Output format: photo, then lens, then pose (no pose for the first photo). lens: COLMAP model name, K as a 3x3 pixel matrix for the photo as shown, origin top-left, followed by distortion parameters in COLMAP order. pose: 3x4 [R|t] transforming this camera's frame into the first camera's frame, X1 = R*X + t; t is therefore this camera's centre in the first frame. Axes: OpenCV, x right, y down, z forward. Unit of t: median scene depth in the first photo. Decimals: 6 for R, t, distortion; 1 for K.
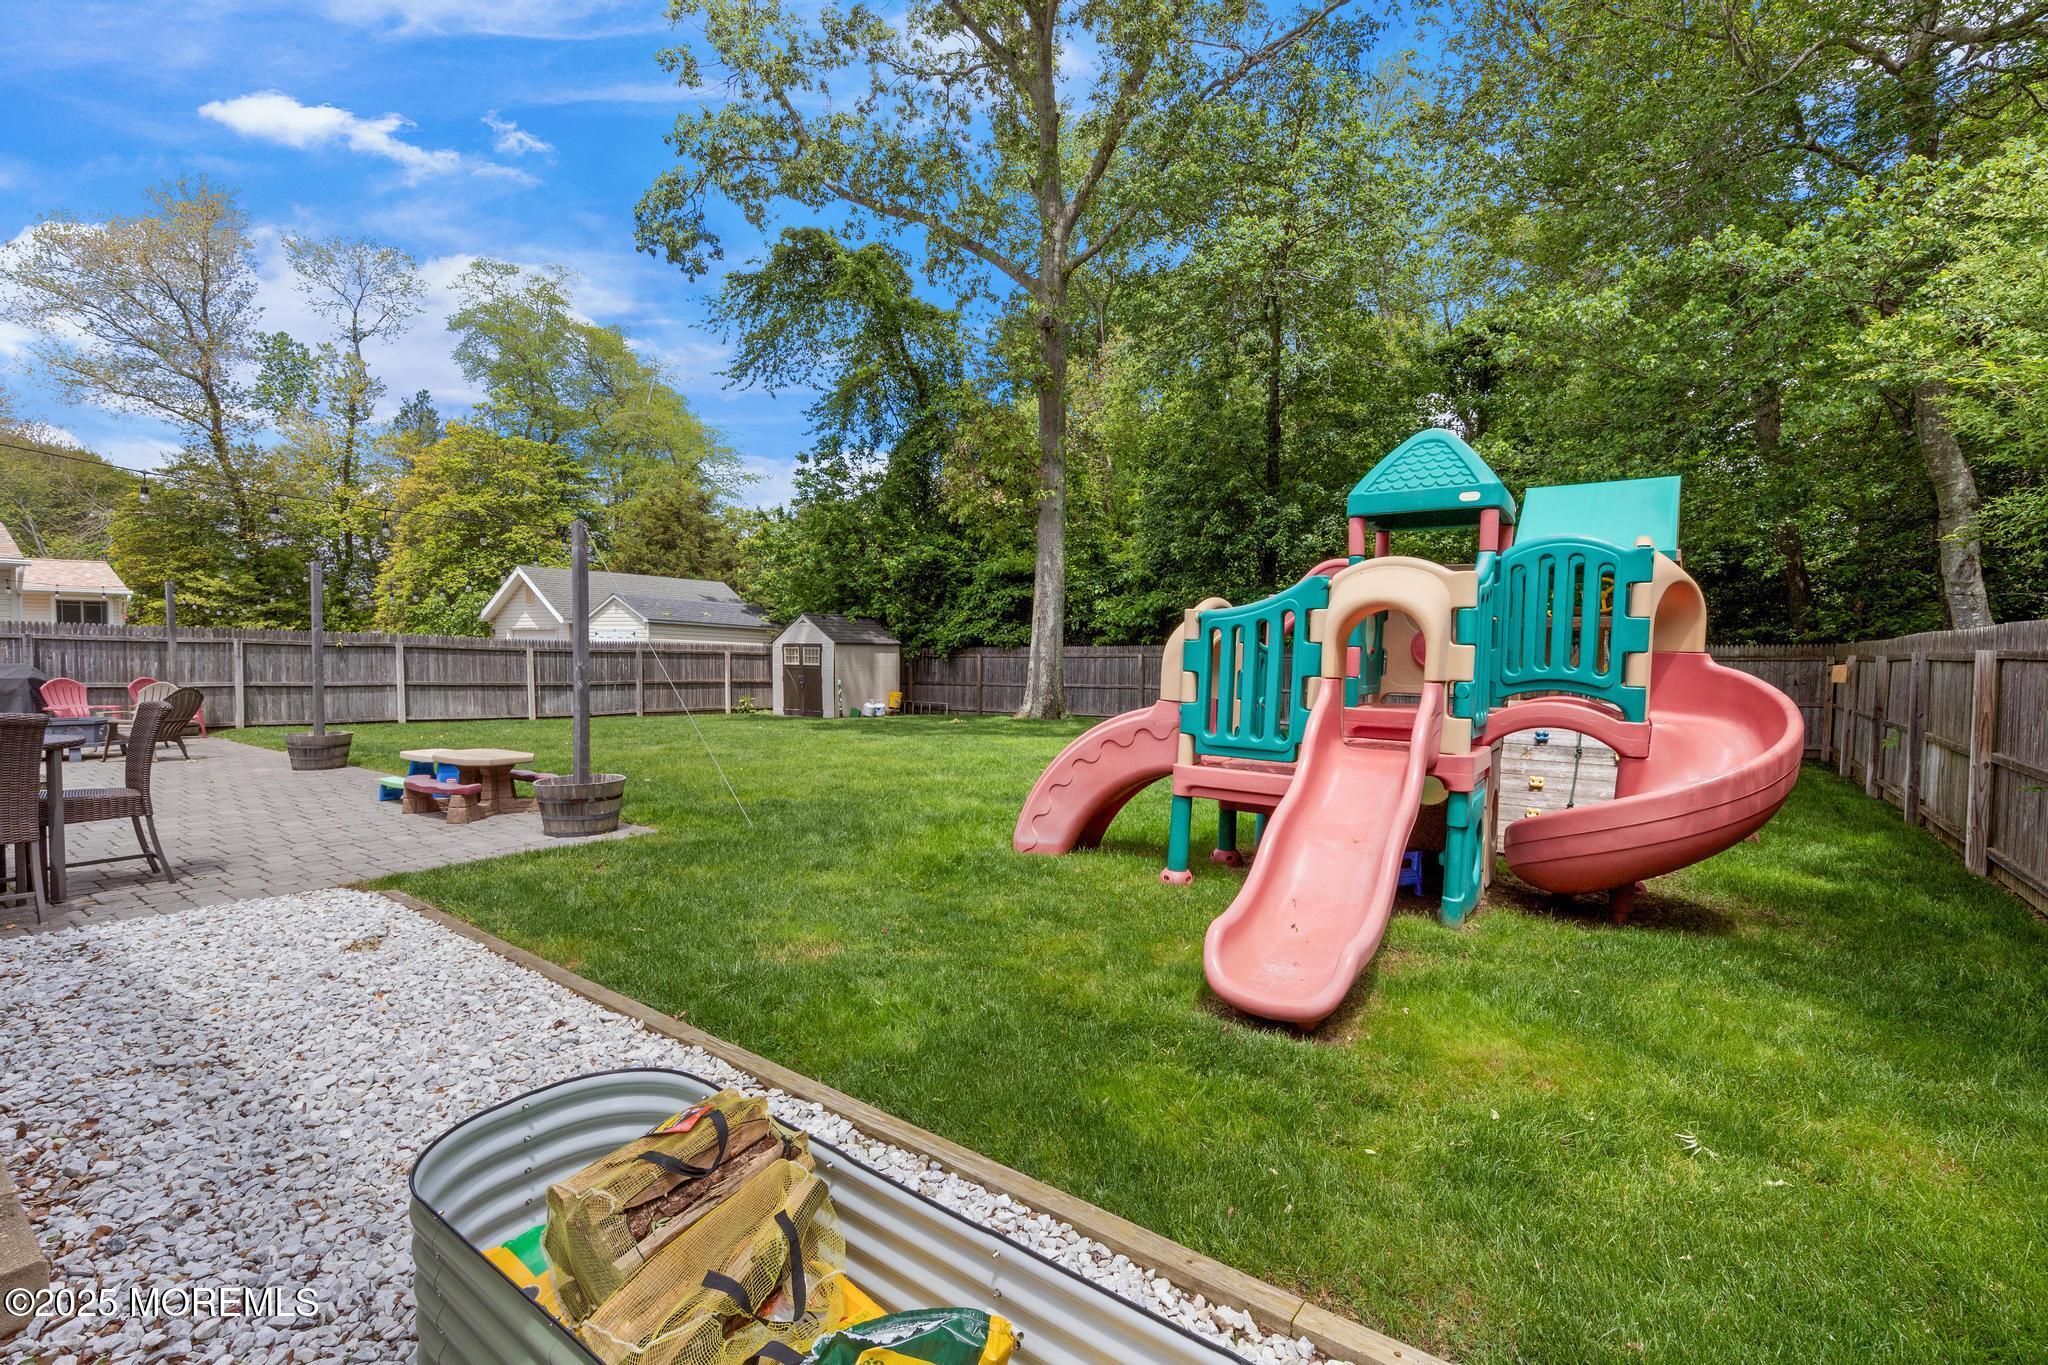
lens RADIAL K [[924.0, 0, 1011.2], [0, 924.0, 689.2], [0, 0, 1]] dist [0.014005, 0.000711]
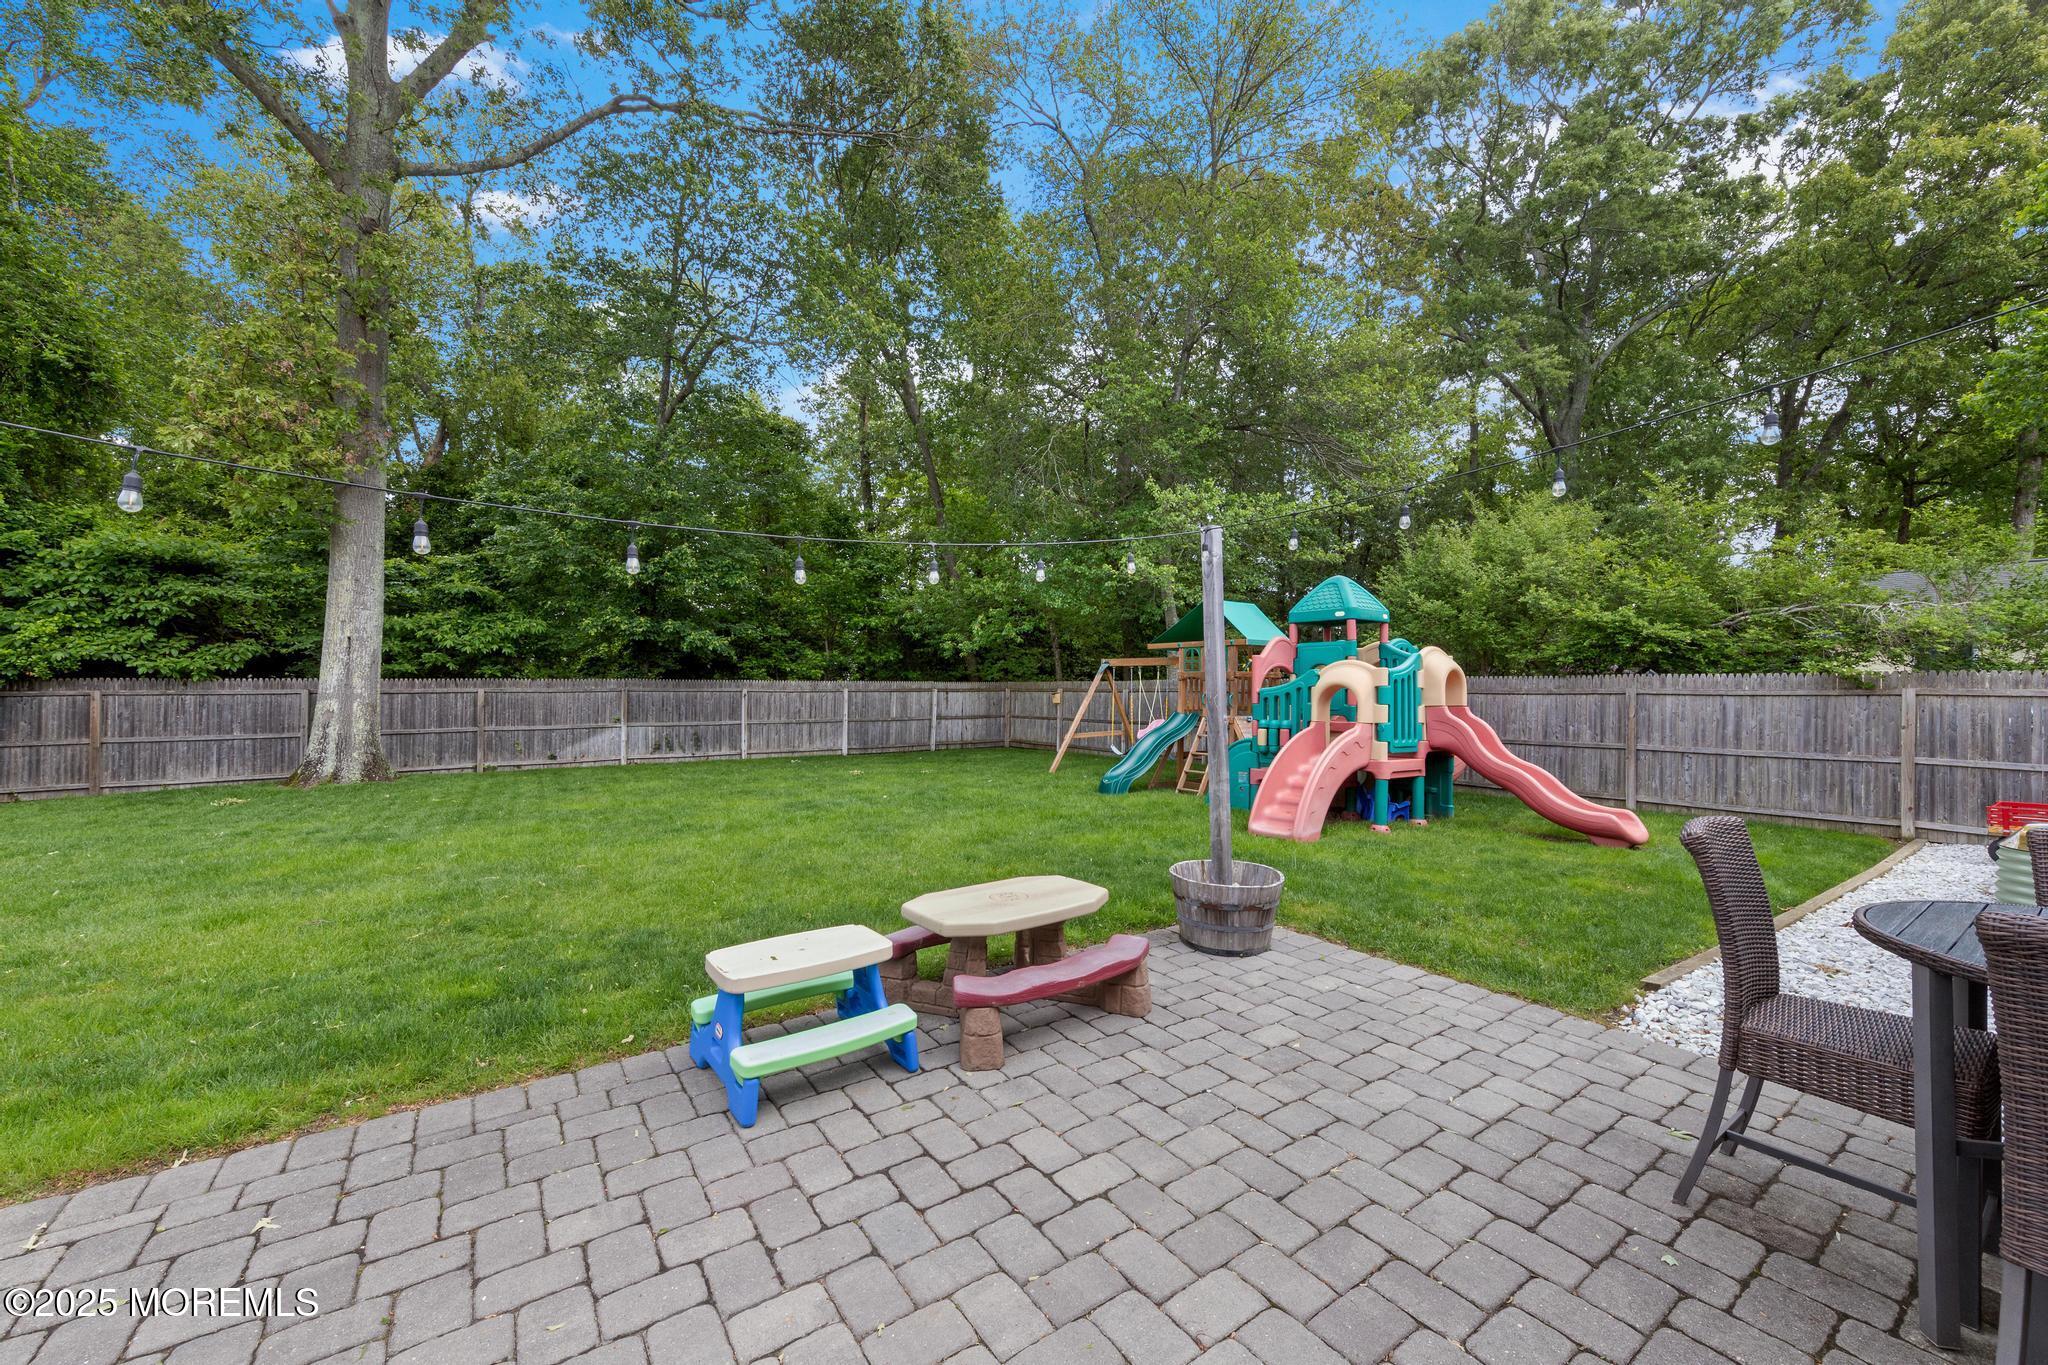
lens RADIAL K [[790.0, 0, 1031.5], [0, 790.0, 683.5], [0, 0, 1]] dist [0.006431, -0.000586]
pose [[0.302201, -0.000753, 0.953244, -0.338705], [0.035594, 0.999311, -0.010495, -0.015912], [-0.952579, 0.037101, 0.302020, 0.288554]]
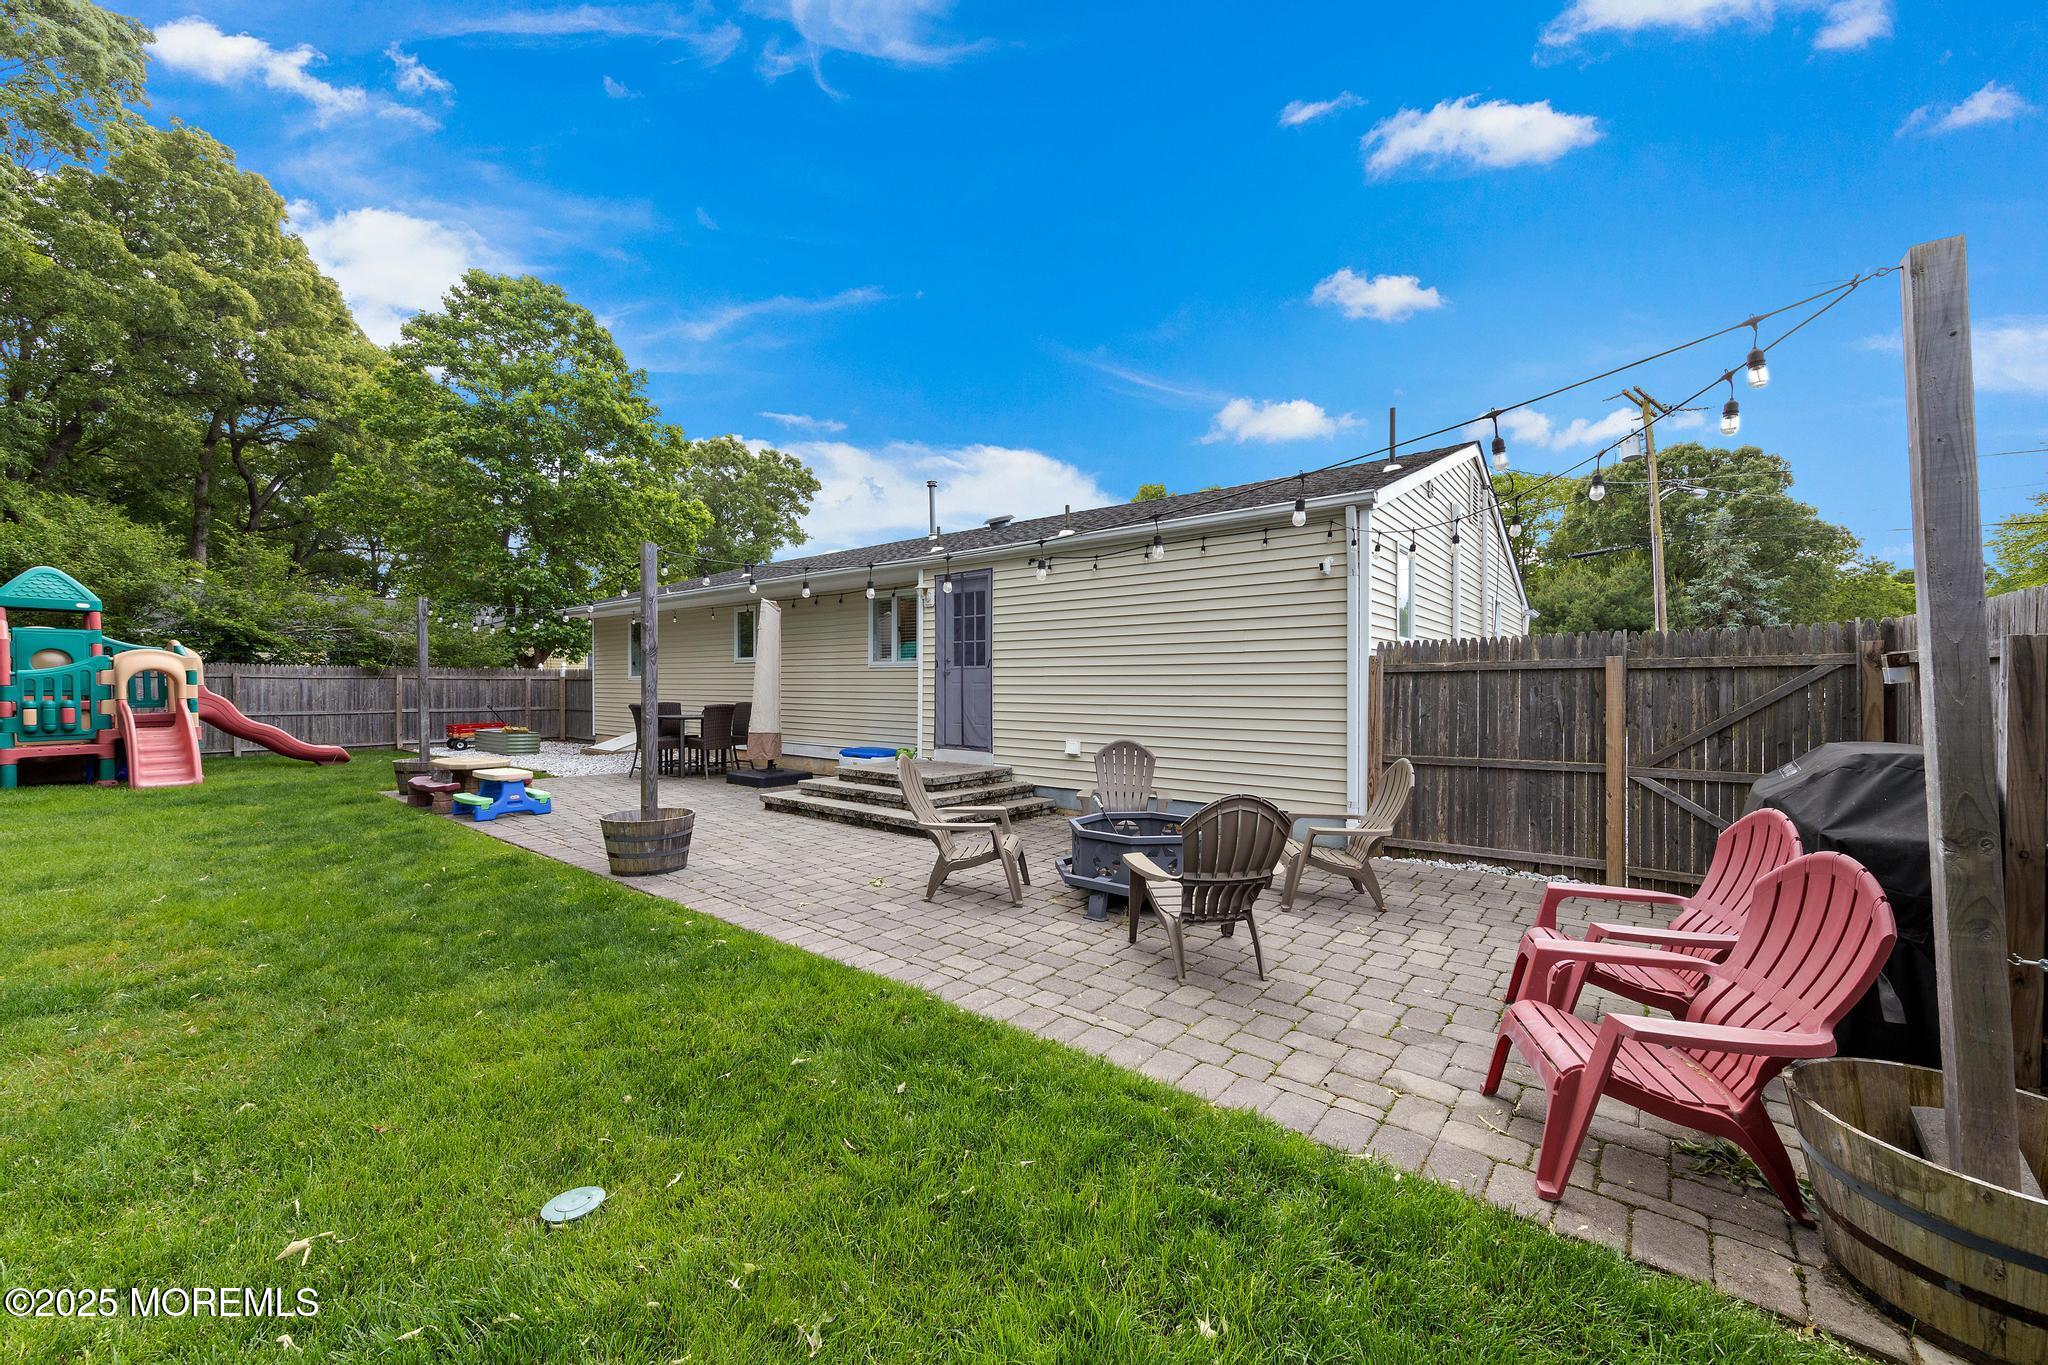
lens RADIAL K [[780.7, 0, 1028.0], [0, 780.7, 671.6], [0, 0, 1]] dist [0.003700, -0.000208]
pose [[-0.999296, -0.014004, 0.034808, -0.466622], [-0.013232, 0.999664, 0.022300, -0.029389], [-0.035108, 0.021824, -0.999145, 0.696936]]
